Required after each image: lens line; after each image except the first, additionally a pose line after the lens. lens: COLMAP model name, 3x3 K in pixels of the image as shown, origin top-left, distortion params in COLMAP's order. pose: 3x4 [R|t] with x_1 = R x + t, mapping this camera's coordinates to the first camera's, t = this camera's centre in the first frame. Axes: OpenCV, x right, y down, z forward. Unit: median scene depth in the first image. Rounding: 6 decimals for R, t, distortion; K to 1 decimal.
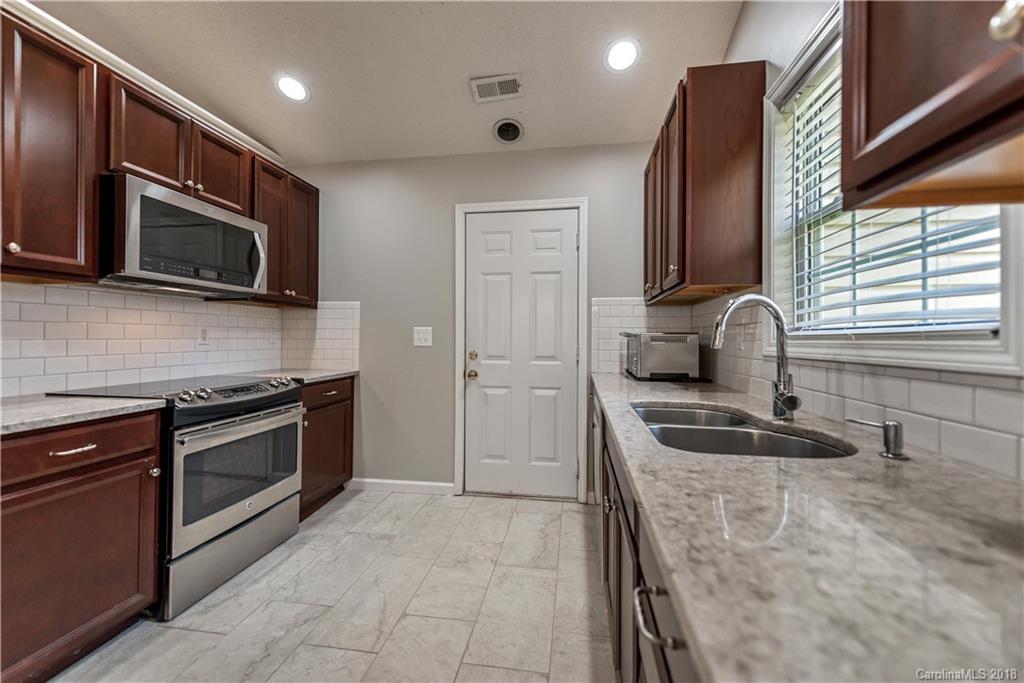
lens RADIAL K [[402.9, 0, 516.9], [0, 402.9, 337.2], [0, 0, 1]] dist [0.009454, -0.000247]
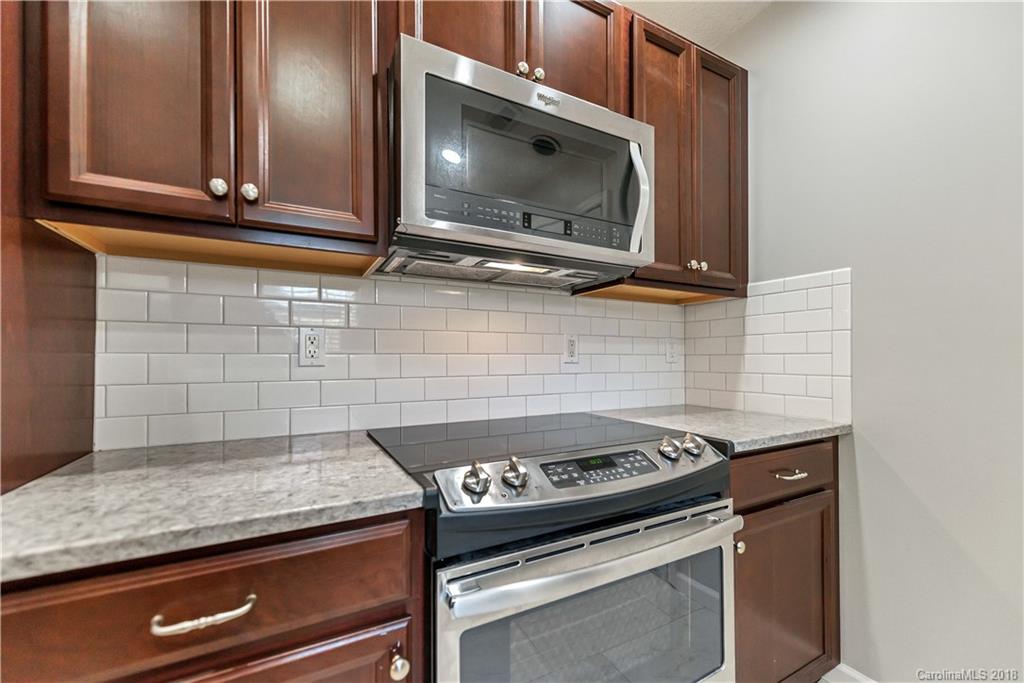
lens RADIAL K [[406.6, 0, 510.8], [0, 406.6, 352.7], [0, 0, 1]] dist [0.010477, -0.000186]
pose [[0.592093, -0.023818, -0.805517, -0.324352], [0.007824, 0.999686, -0.023808, 0.017010], [0.805831, 0.007795, 0.592094, 0.566157]]
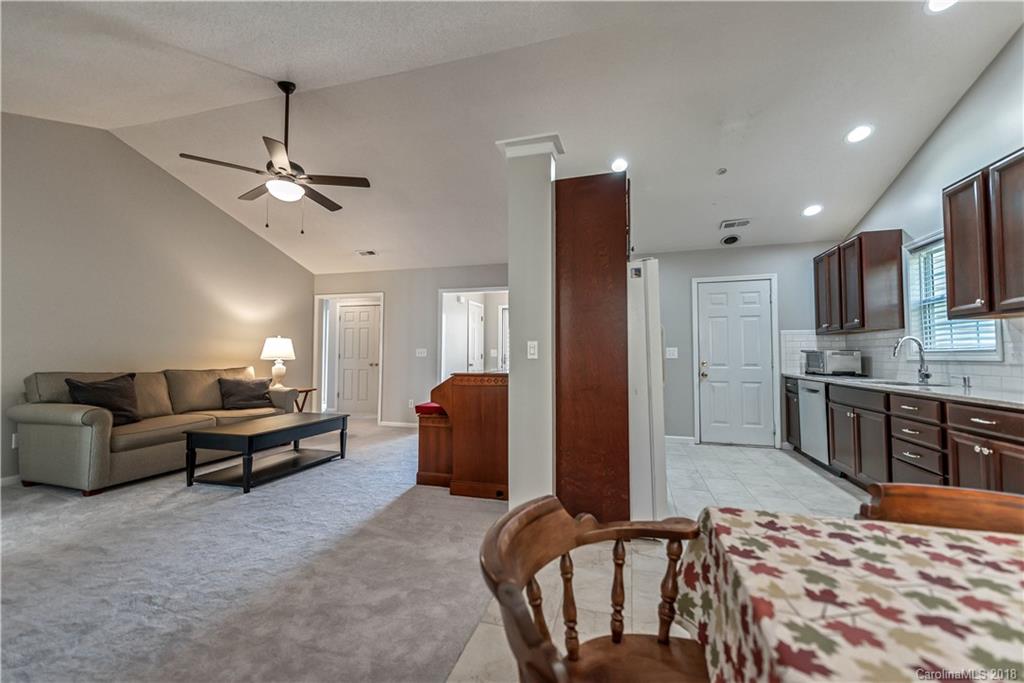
lens RADIAL K [[402.2, 0, 513.4], [0, 402.2, 339.6], [0, 0, 1]] dist [0.018335, -0.005922]
pose [[0.991235, -0.009891, -0.131738, -0.863394], [0.004996, 0.999286, -0.037438, 0.002364], [0.132014, 0.036451, 0.990577, -1.050425]]
